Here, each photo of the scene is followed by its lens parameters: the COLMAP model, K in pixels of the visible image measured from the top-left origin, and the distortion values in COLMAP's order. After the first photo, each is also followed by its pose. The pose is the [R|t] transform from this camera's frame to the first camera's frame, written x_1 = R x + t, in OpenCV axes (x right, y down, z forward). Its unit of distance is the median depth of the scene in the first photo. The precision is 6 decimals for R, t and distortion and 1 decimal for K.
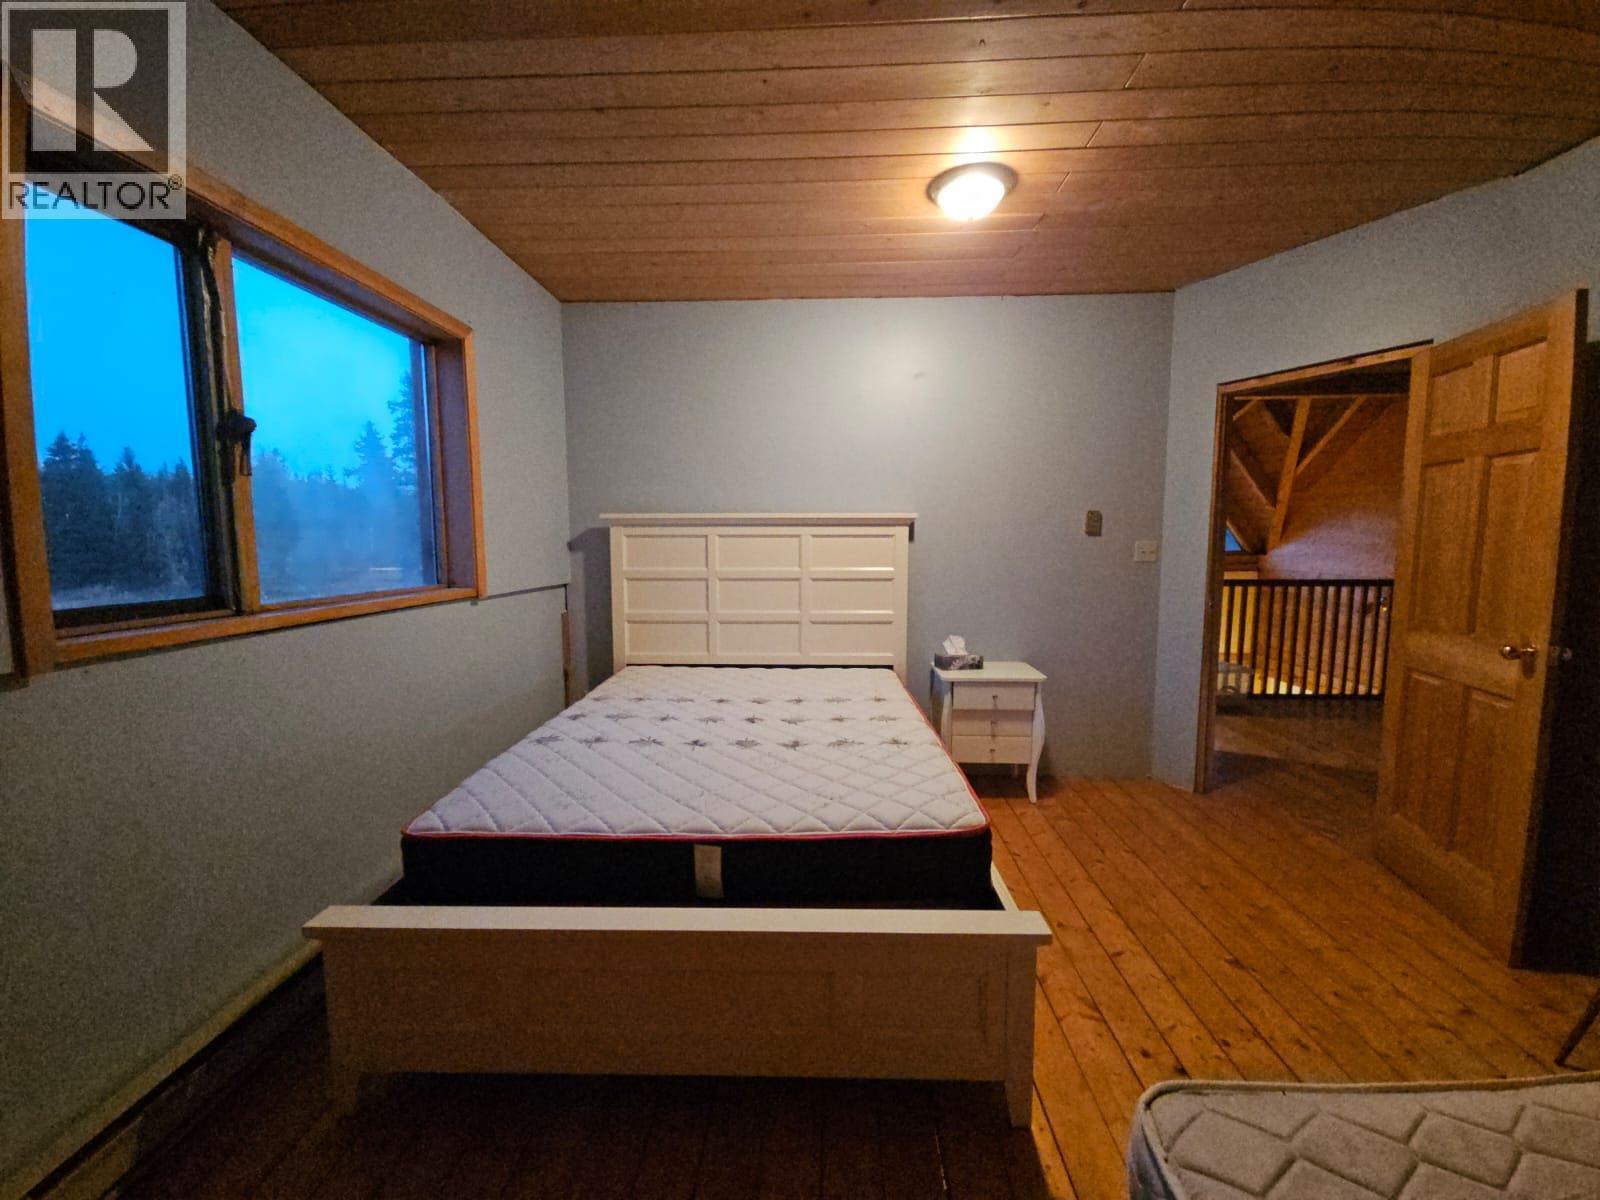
lens RADIAL K [[646.5, 0, 799.5], [0, 646.5, 598.9], [0, 0, 1]] dist [0.004683, -0.000402]
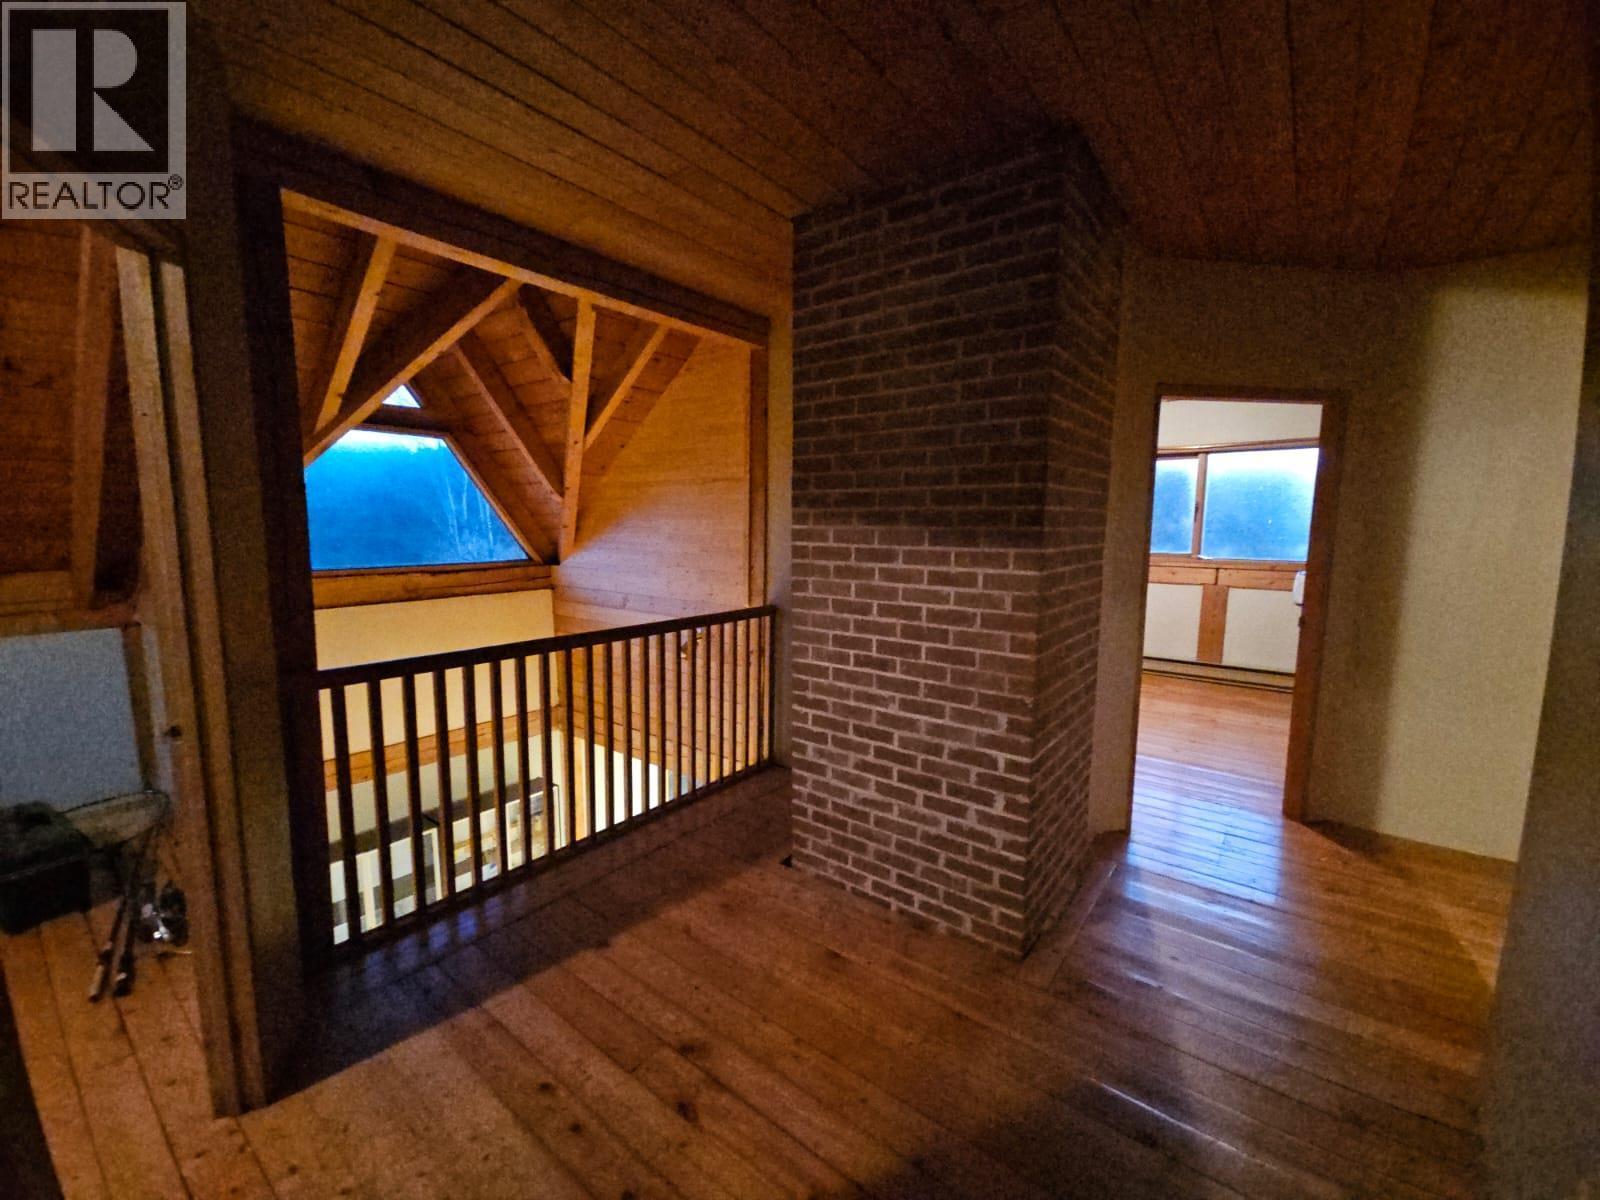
lens RADIAL K [[646.5, 0, 799.5], [0, 646.5, 598.9], [0, 0, 1]] dist [0.004683, -0.000402]
pose [[0.559283, -0.096796, 0.823306, 0.316661], [0.083495, 0.994687, 0.060226, -0.057714], [-0.824761, 0.035058, 0.564394, 0.434411]]
